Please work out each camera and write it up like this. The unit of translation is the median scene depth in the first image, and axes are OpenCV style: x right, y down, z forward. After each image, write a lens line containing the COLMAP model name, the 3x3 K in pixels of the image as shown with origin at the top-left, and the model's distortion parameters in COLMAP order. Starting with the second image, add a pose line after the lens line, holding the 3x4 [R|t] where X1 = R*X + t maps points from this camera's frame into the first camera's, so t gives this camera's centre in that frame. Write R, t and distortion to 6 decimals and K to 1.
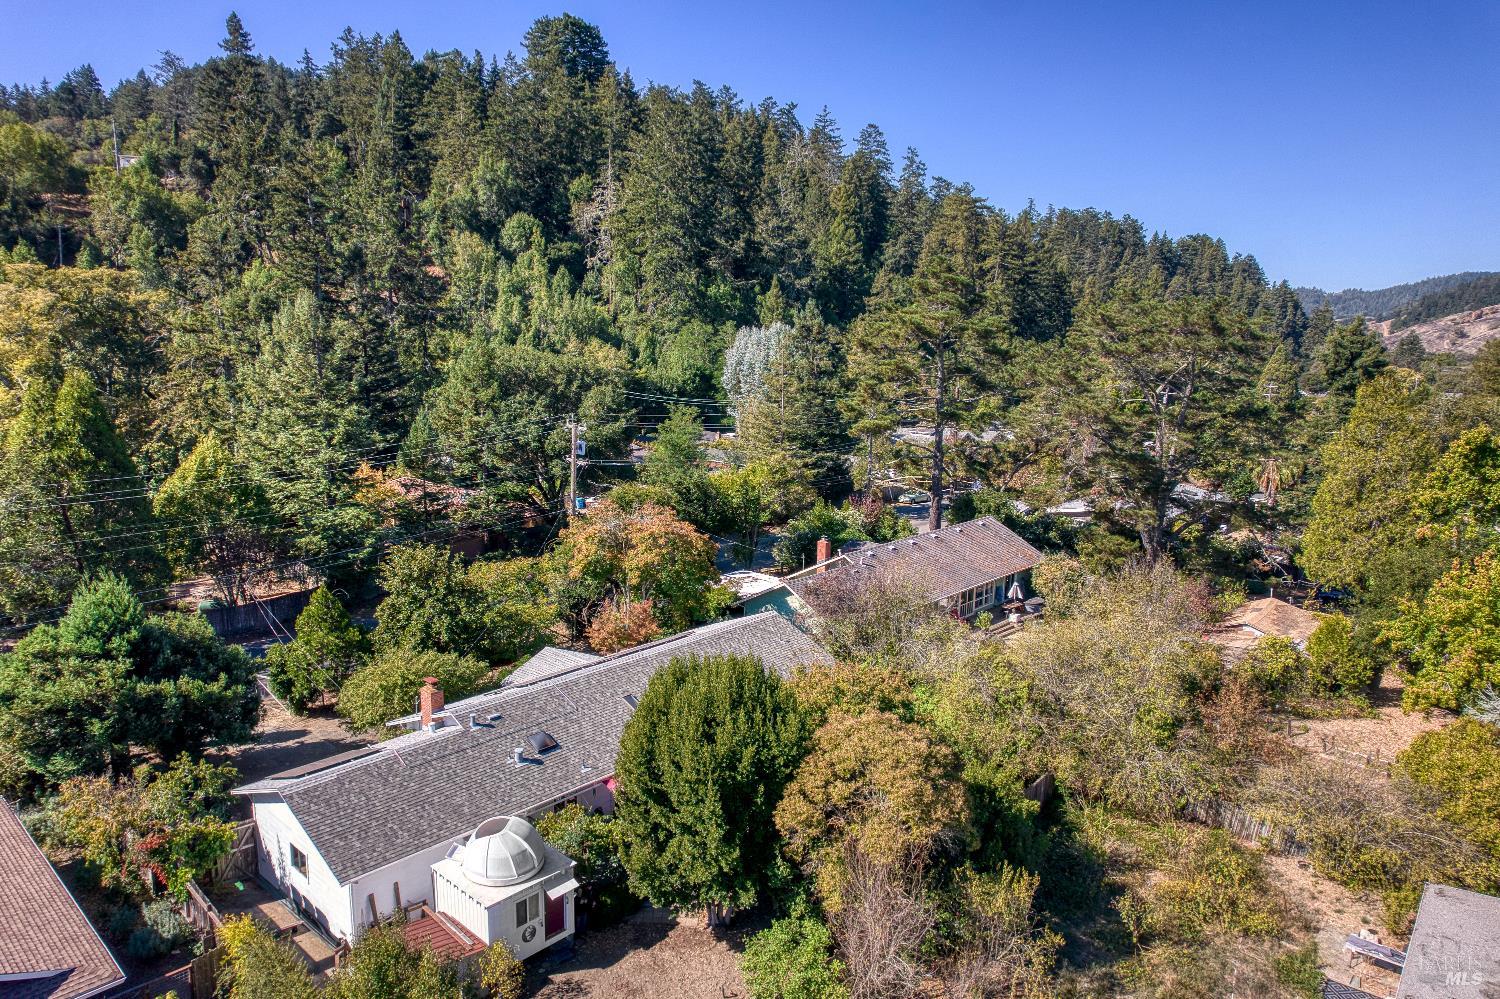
lens RADIAL K [[958.0, 0, 751.1], [0, 958.0, 507.5], [0, 0, 1]] dist [-0.073839, 0.069331]
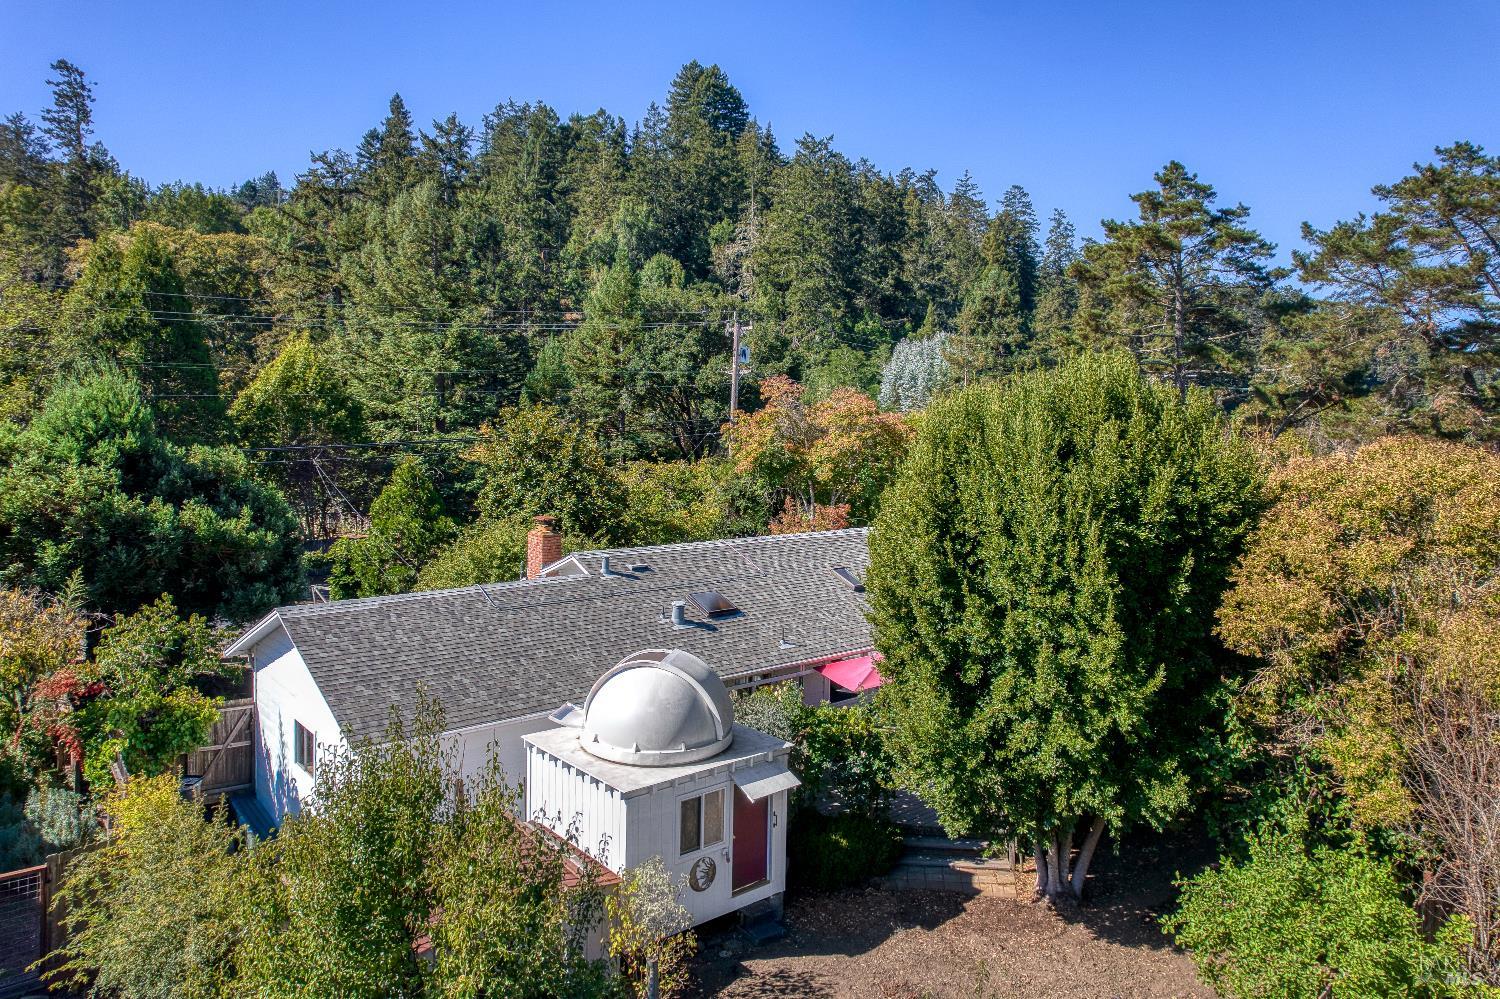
lens RADIAL K [[935.7, 0, 745.2], [0, 935.7, 495.8], [0, 0, 1]] dist [-0.049659, 0.033550]
pose [[0.991675, -0.003453, -0.128722, -0.069706], [-0.016361, 0.988160, -0.152552, 0.153997], [0.127725, 0.153388, 0.979877, 0.228953]]
